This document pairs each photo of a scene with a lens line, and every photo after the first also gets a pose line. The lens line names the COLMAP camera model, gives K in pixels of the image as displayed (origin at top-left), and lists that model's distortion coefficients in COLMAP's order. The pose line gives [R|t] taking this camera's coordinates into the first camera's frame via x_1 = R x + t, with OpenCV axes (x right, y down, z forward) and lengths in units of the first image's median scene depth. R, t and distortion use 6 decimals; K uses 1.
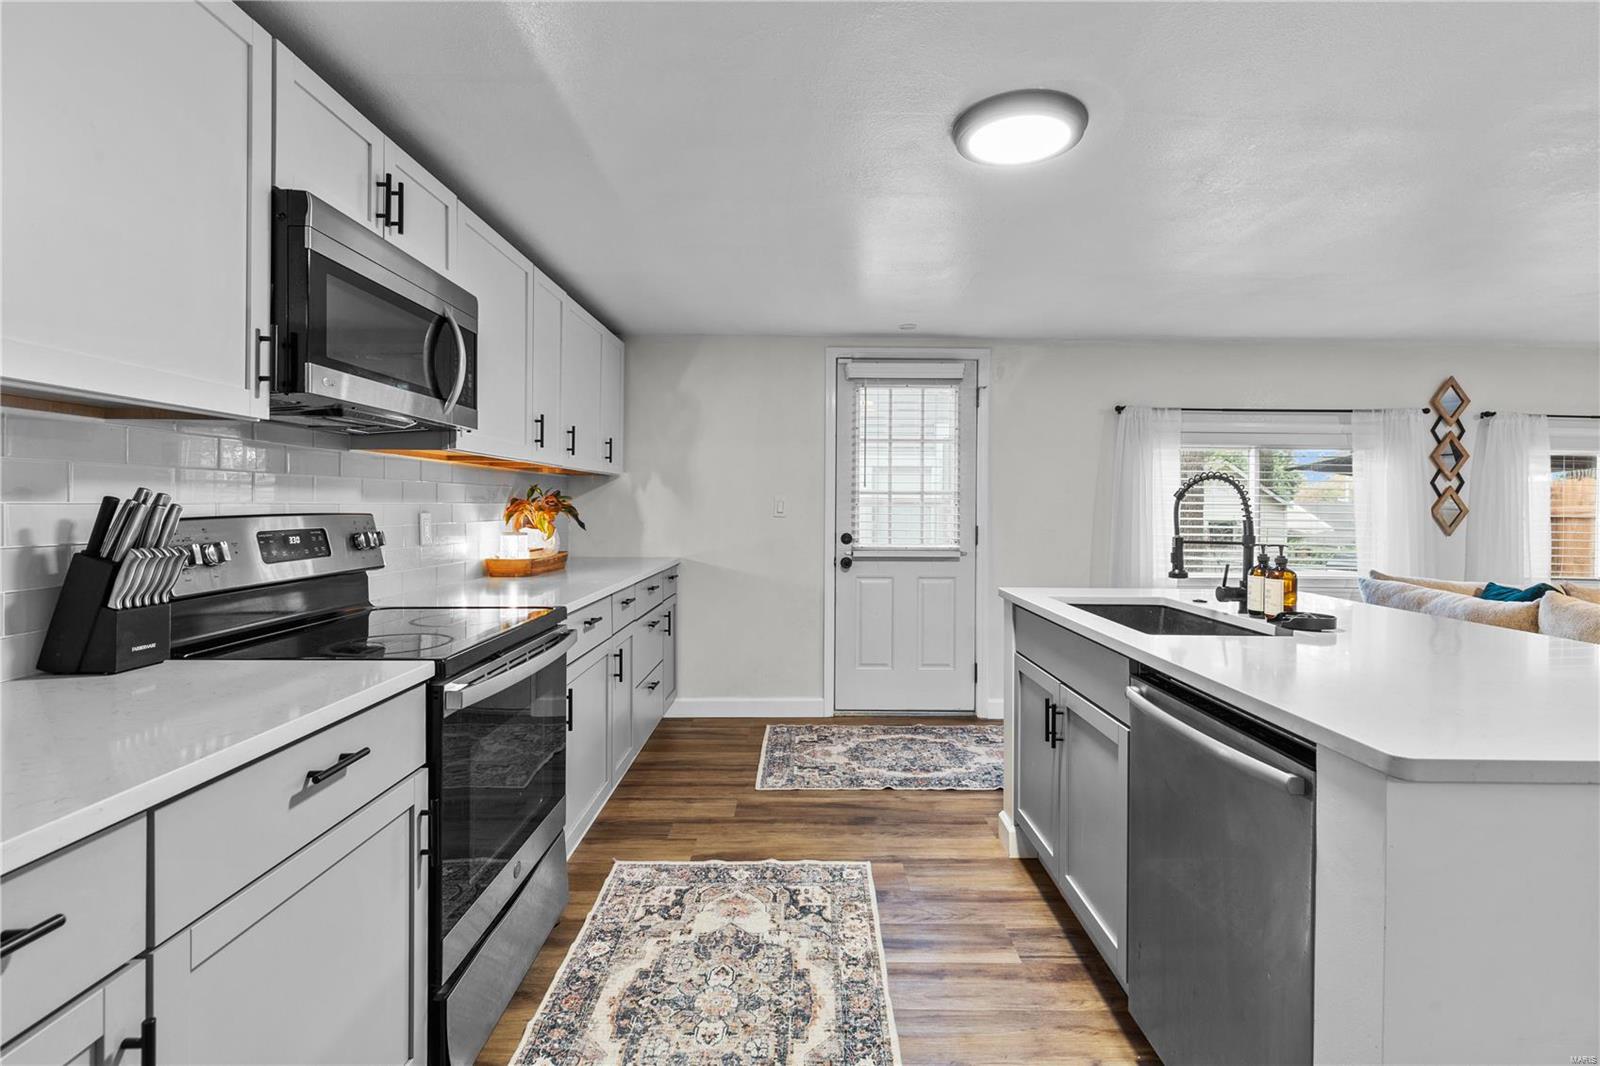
lens RADIAL K [[751.0, 0, 803.7], [0, 751.0, 505.9], [0, 0, 1]] dist [0.011885, 0.000100]
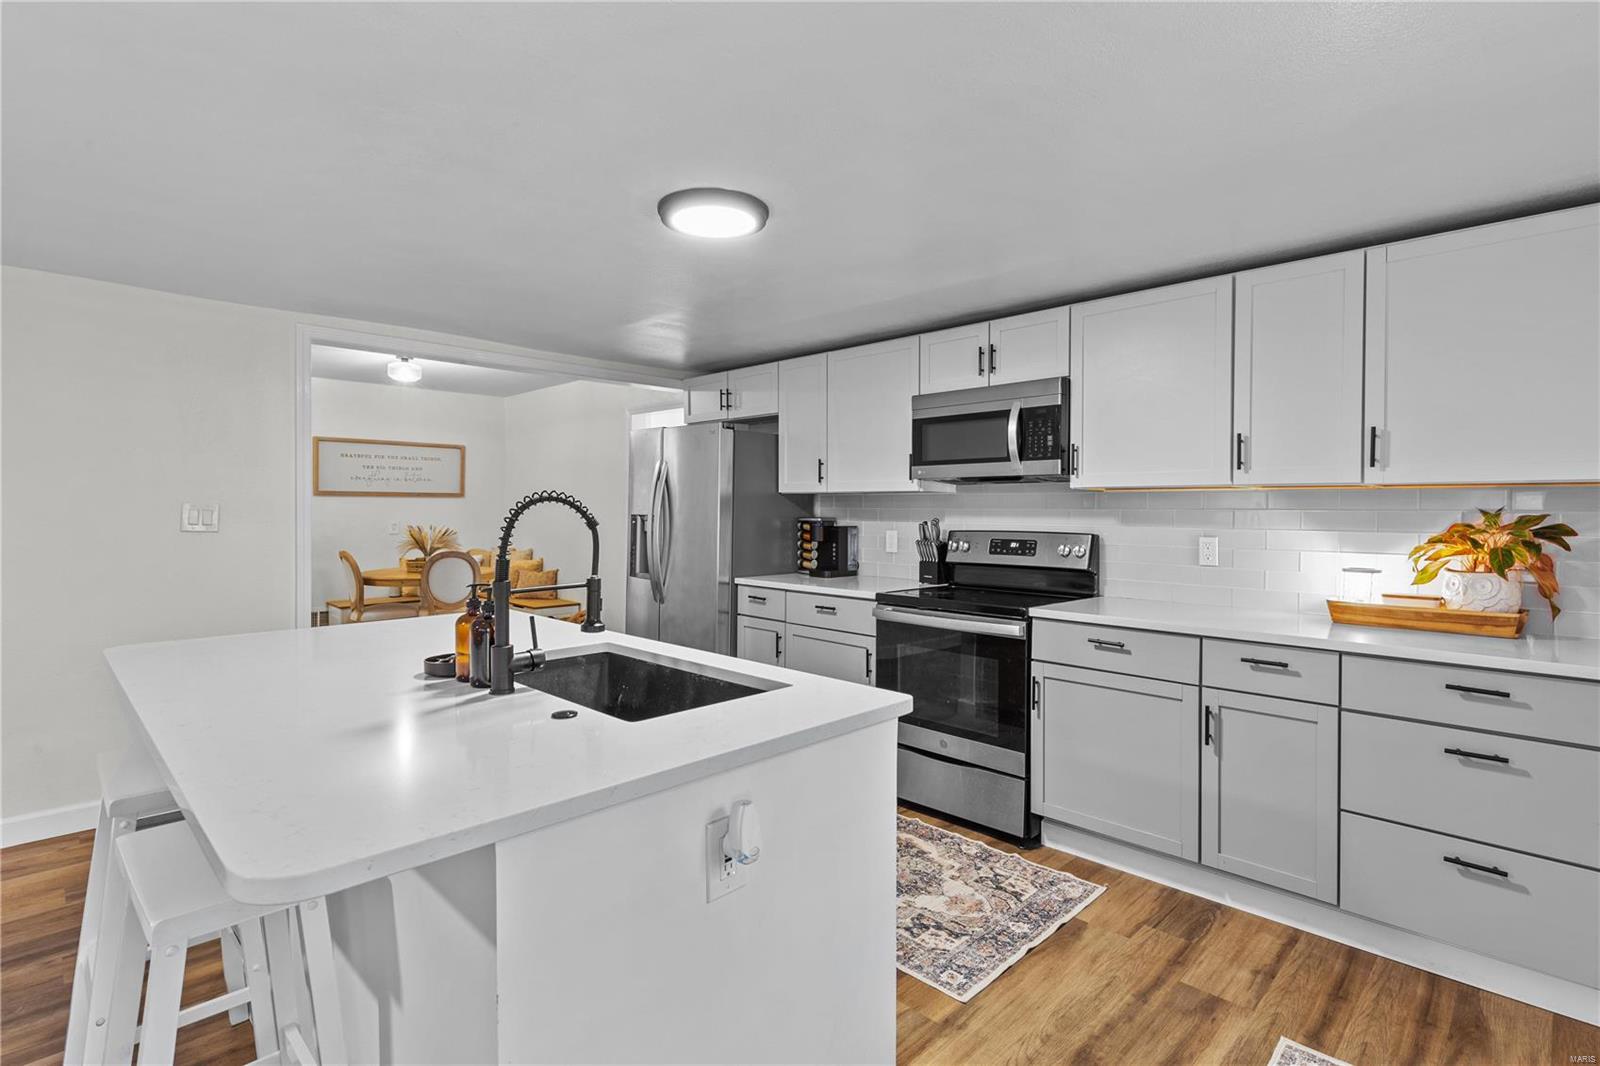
lens RADIAL K [[751.0, 0, 808.2], [0, 751.0, 523.7], [0, 0, 1]] dist [0.011885, 0.000100]
pose [[-0.701680, 0.002185, -0.712489, 0.760004], [-0.012862, 0.999794, 0.015733, -0.022965], [0.712376, 0.020204, -0.701507, 1.447396]]
